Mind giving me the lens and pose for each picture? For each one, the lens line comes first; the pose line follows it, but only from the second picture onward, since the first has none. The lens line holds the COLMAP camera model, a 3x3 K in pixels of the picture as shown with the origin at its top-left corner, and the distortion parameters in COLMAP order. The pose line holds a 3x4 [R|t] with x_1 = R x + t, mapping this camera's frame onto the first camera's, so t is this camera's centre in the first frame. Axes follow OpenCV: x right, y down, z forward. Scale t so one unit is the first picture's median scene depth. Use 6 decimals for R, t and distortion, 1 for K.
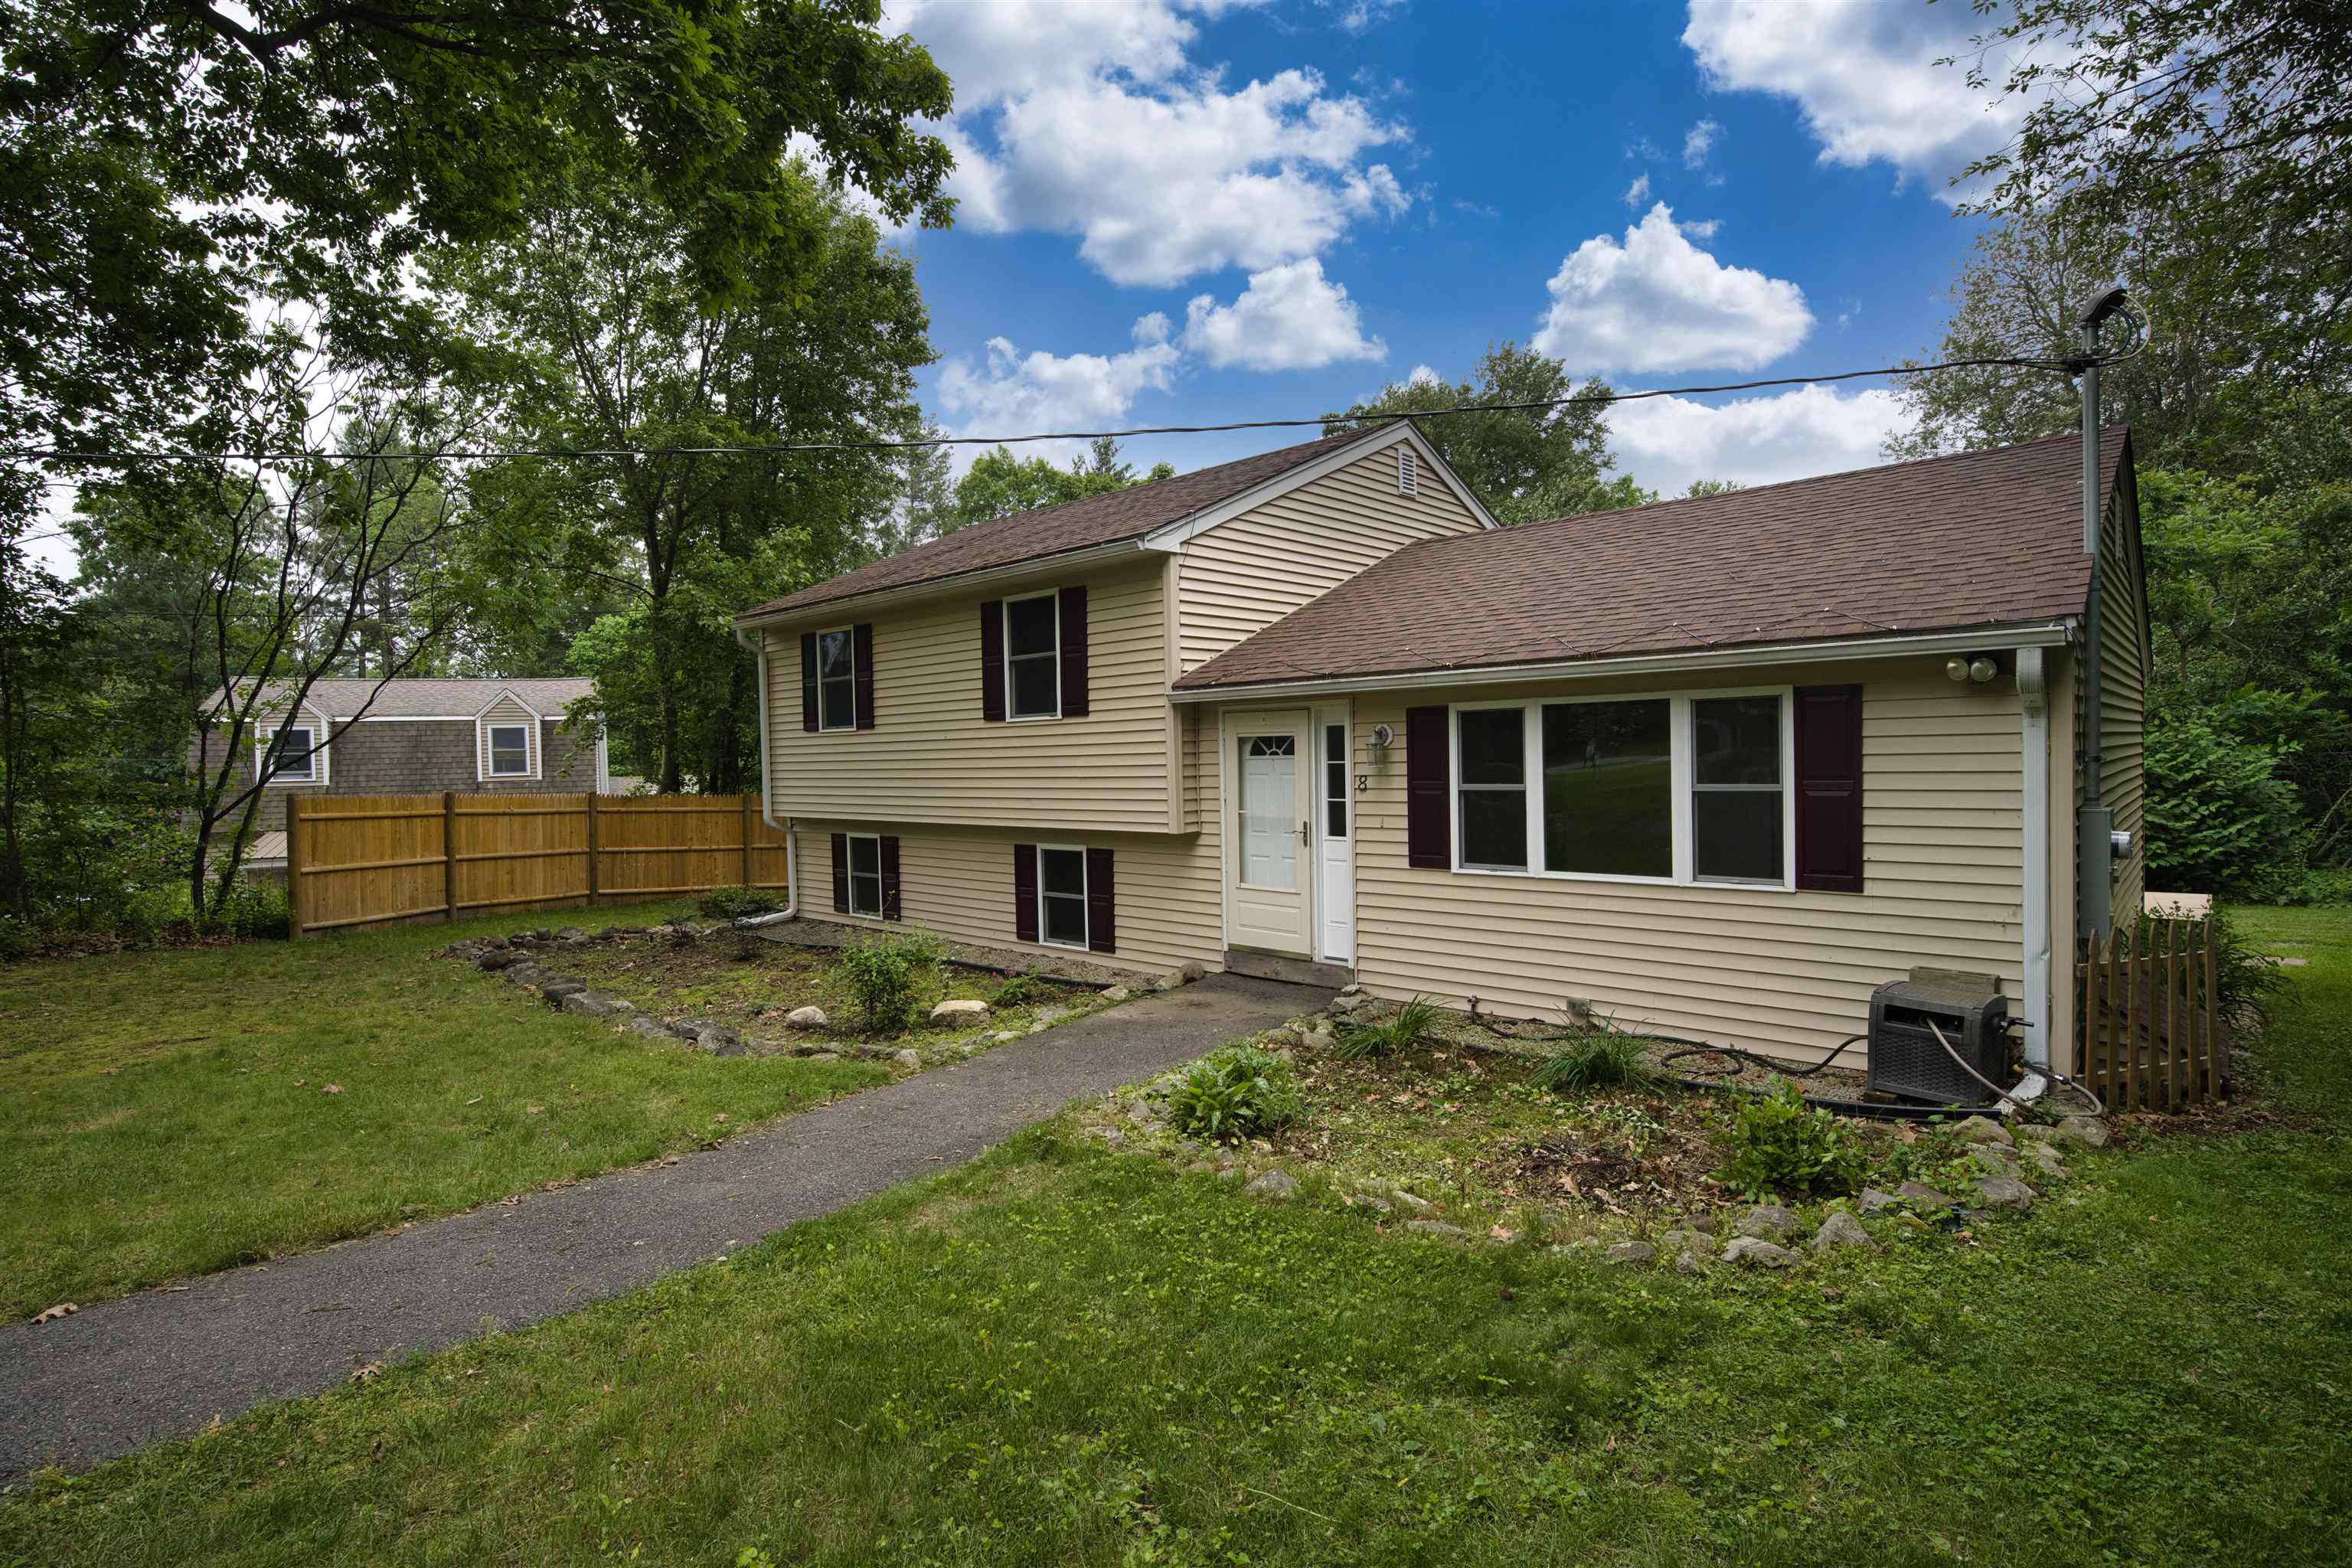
lens RADIAL K [[1158.7, 0, 1167.6], [0, 1158.7, 776.2], [0, 0, 1]] dist [-0.005631, 0.000011]
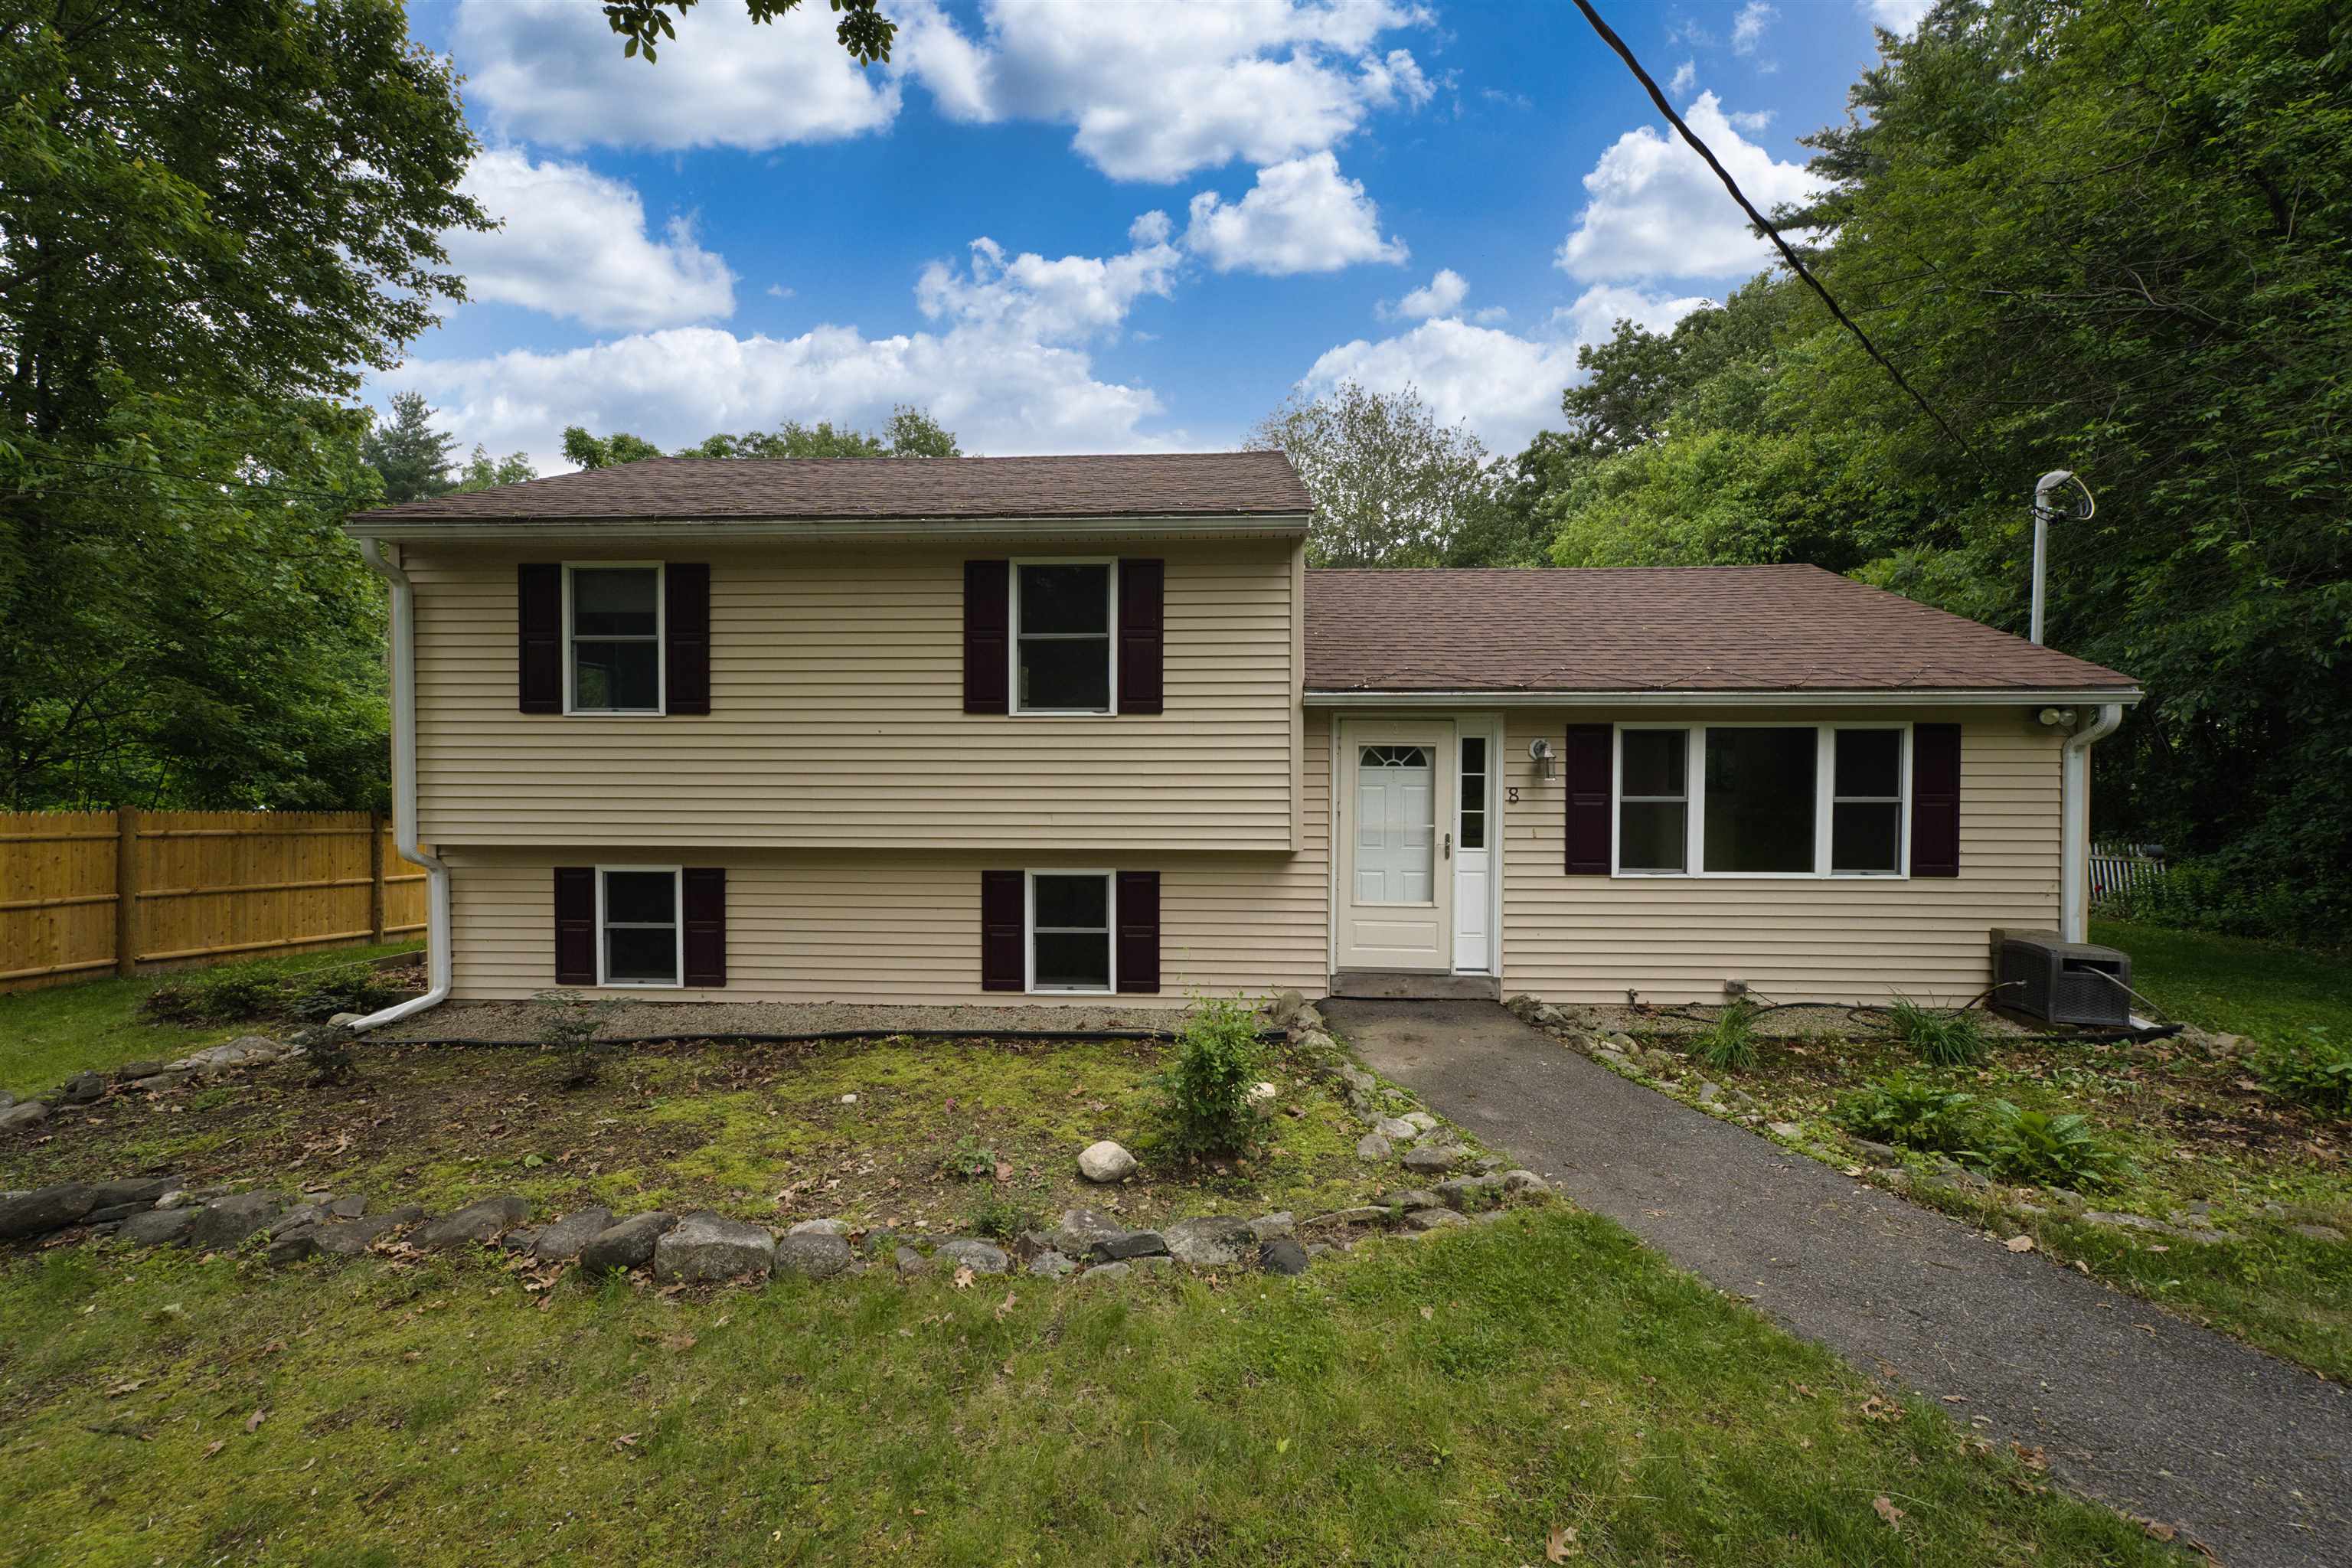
lens RADIAL K [[948.1, 0, 1176.9], [0, 948.1, 788.1], [0, 0, 1]] dist [-0.002930, 0.001109]
pose [[0.755456, 0.004665, 0.655183, -0.576443], [-0.006479, 0.999979, 0.000350, 0.001309], [-0.655167, -0.004509, 0.755470, 0.534962]]
